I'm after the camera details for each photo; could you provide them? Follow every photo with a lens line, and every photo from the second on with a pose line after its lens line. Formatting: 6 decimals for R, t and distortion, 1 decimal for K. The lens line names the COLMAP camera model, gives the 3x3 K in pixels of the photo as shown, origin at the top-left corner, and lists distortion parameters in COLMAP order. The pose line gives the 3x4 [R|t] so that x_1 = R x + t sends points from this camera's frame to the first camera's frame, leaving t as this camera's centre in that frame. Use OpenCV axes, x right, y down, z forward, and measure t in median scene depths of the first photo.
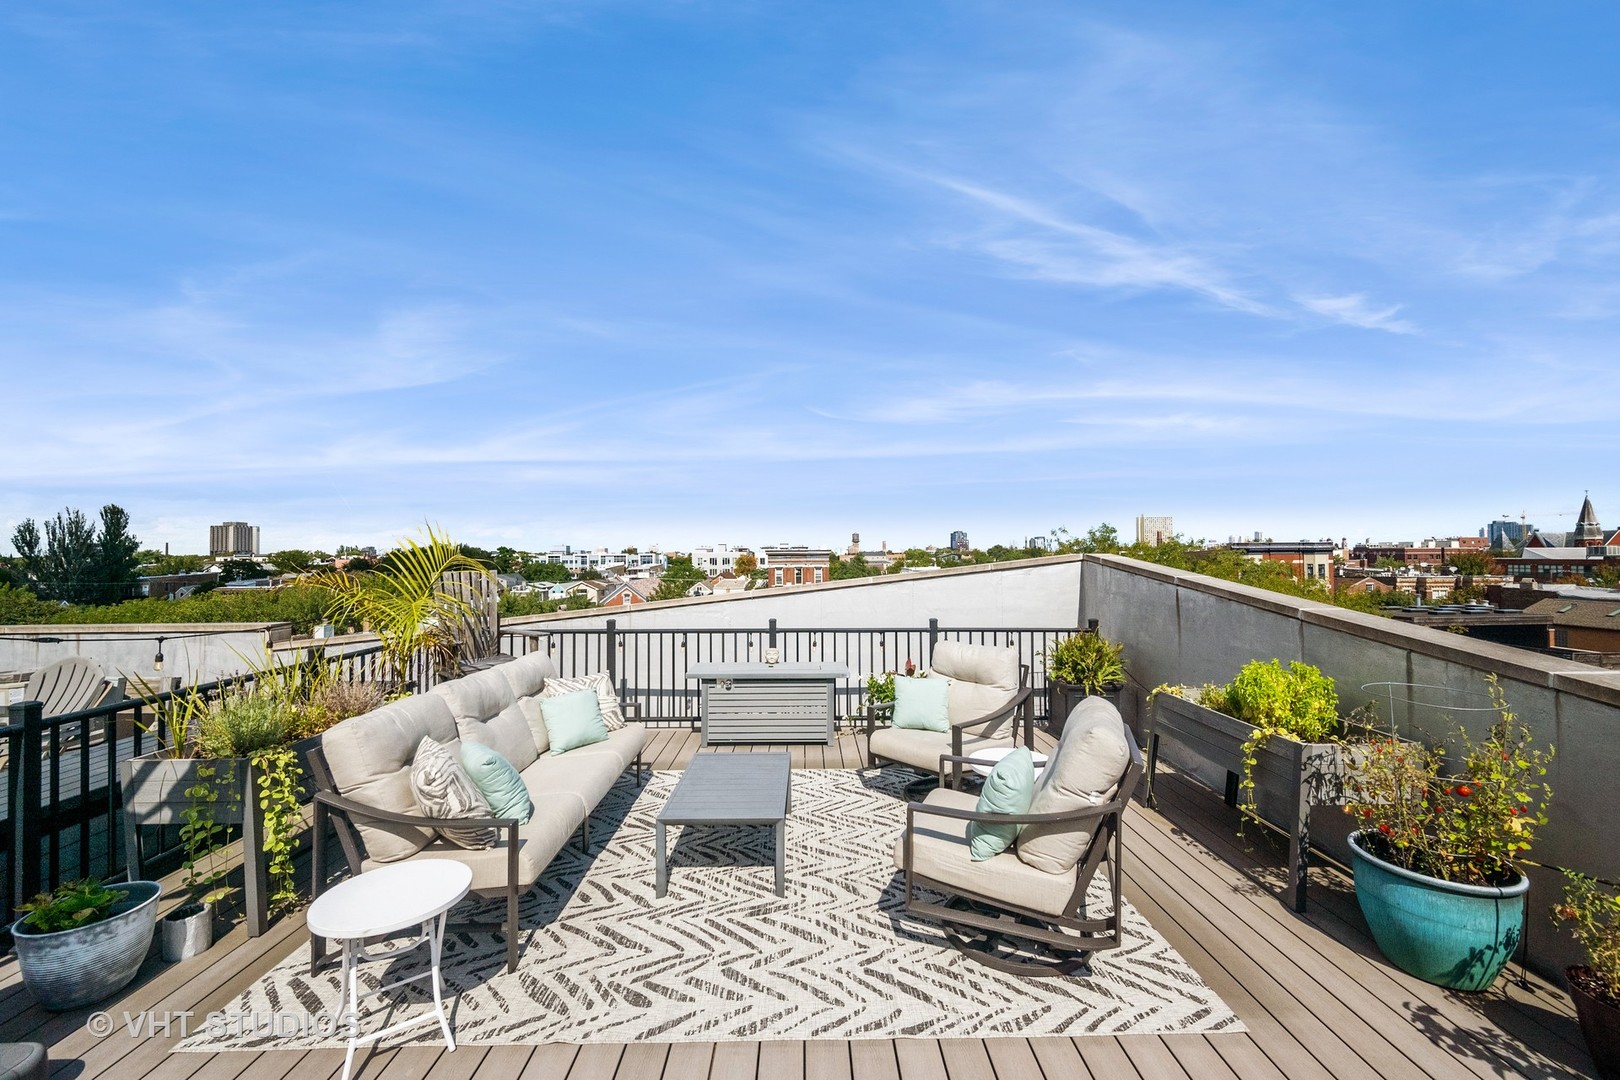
lens RADIAL K [[654.6, 0, 823.8], [0, 654.6, 547.3], [0, 0, 1]] dist [0.001959, 0.000987]
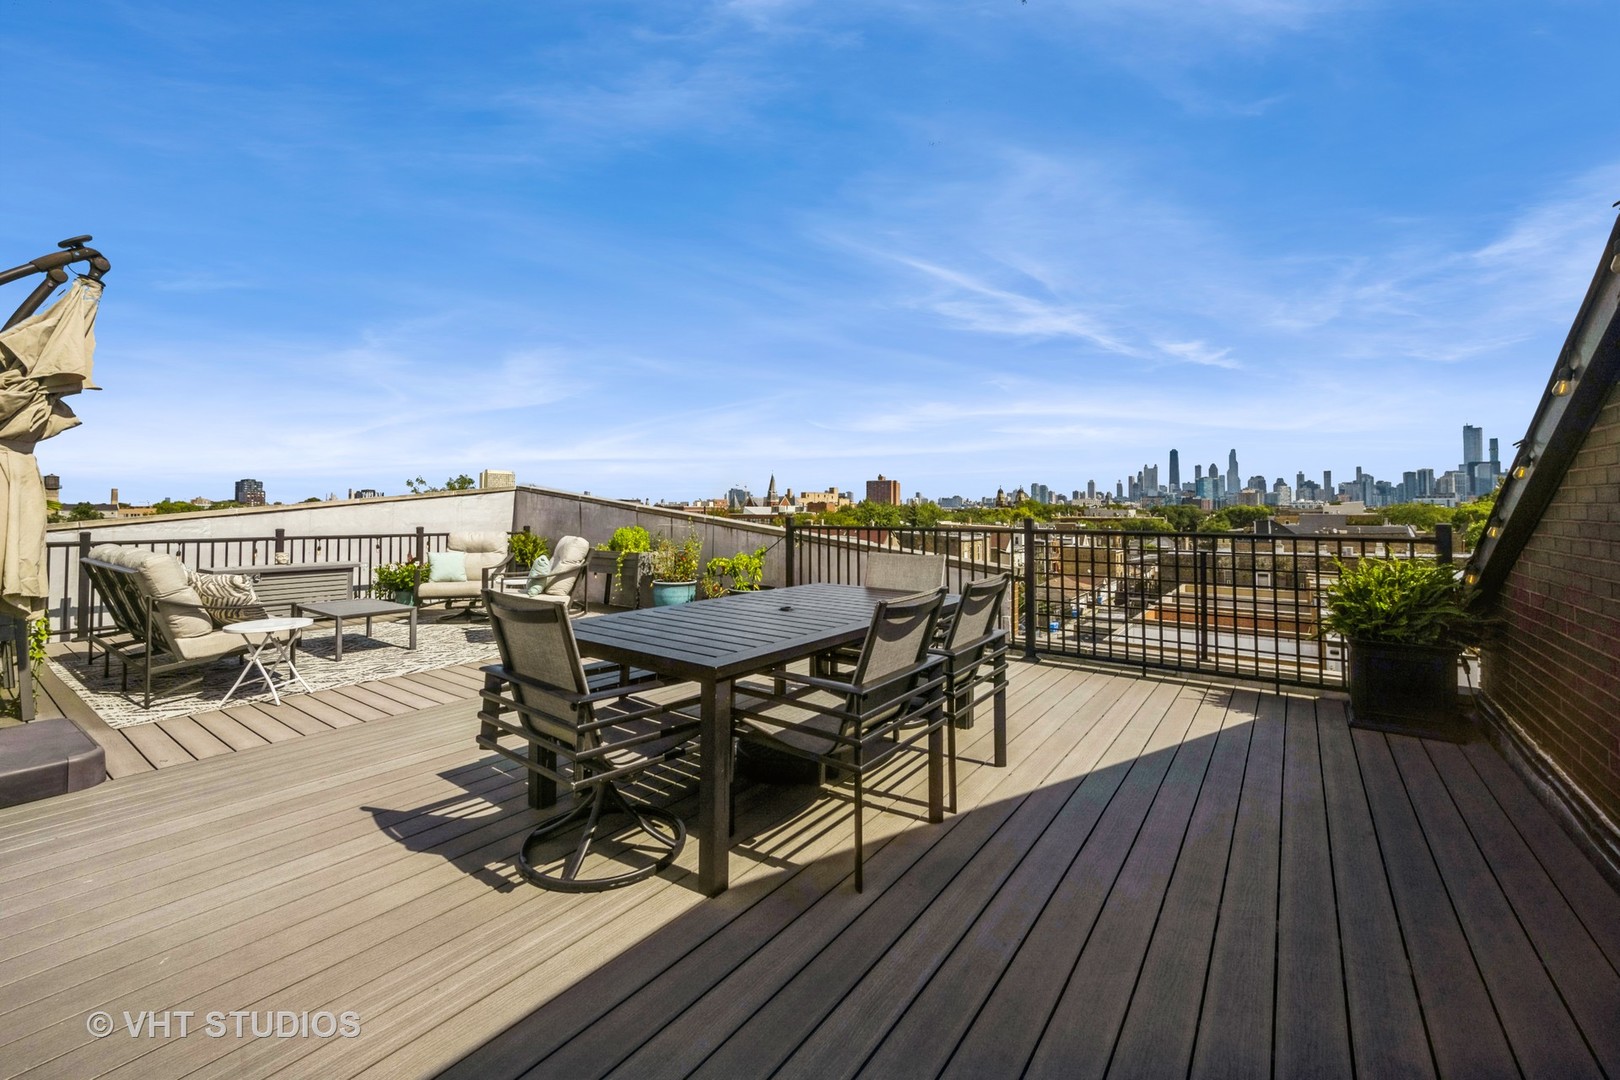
lens RADIAL K [[654.6, 0, 796.7], [0, 654.6, 495.5], [0, 0, 1]] dist [0.001959, 0.000987]
pose [[0.625065, 0.024184, 0.780198, -0.434162], [-0.015206, 0.999708, -0.018806, 0.054743], [-0.780425, -0.000109, 0.625249, -0.530600]]
